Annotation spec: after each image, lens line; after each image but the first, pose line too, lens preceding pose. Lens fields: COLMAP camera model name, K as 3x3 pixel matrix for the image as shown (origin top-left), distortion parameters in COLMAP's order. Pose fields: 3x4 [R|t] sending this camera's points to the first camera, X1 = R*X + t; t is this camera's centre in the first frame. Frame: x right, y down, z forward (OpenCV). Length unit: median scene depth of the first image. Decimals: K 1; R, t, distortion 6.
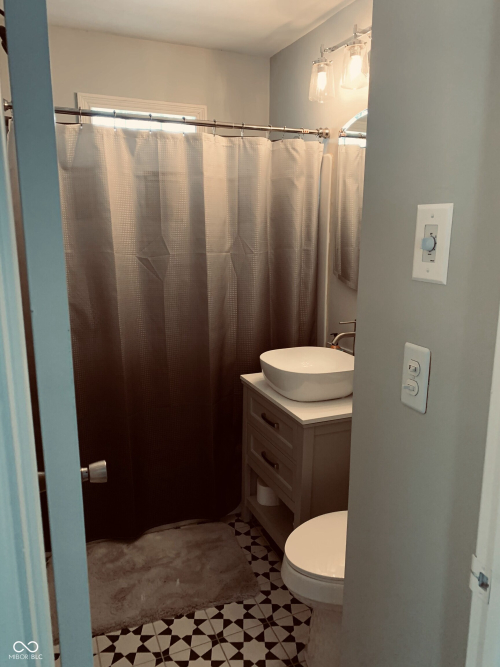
lens RADIAL K [[505.2, 0, 248.8], [0, 505.2, 338.9], [0, 0, 1]] dist [0.033531, -0.031512]
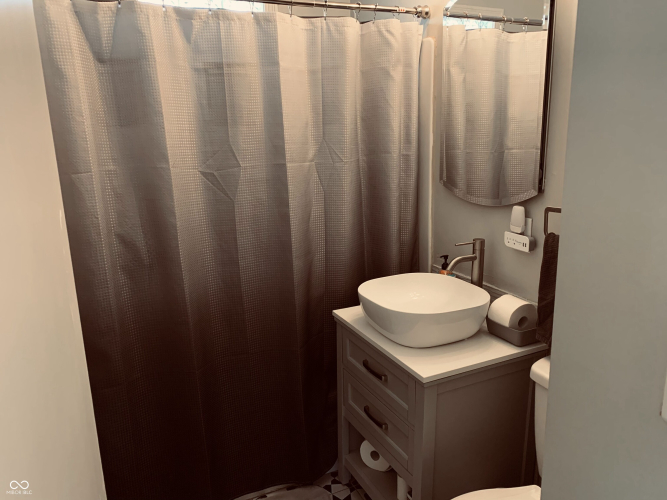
lens RADIAL K [[505.2, 0, 334.2], [0, 505.2, 249.7], [0, 0, 1]] dist [0.033531, -0.031512]
pose [[0.998726, -0.037913, 0.033296, -0.040599], [0.037340, 0.999147, 0.017655, -0.044887], [-0.033937, -0.016389, 0.999290, 0.193908]]
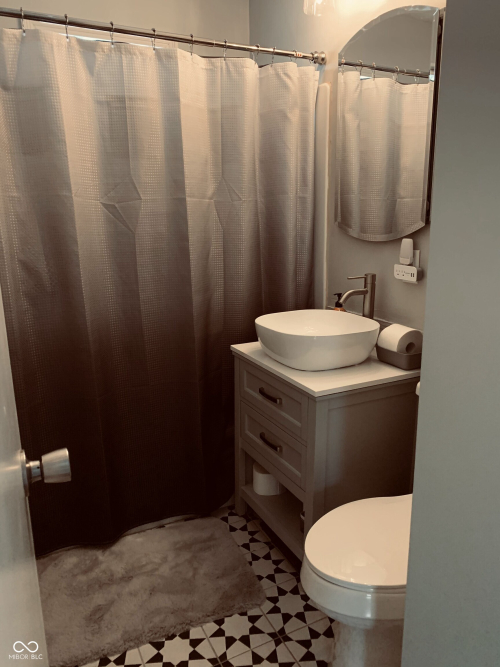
lens RADIAL K [[505.2, 0, 251.4], [0, 505.2, 336.2], [0, 0, 1]] dist [0.033531, -0.031512]
pose [[0.997266, -0.031463, 0.066868, -0.040613], [0.030030, 0.999300, 0.022331, 0.041978], [-0.067523, -0.020262, 0.997512, 0.160457]]
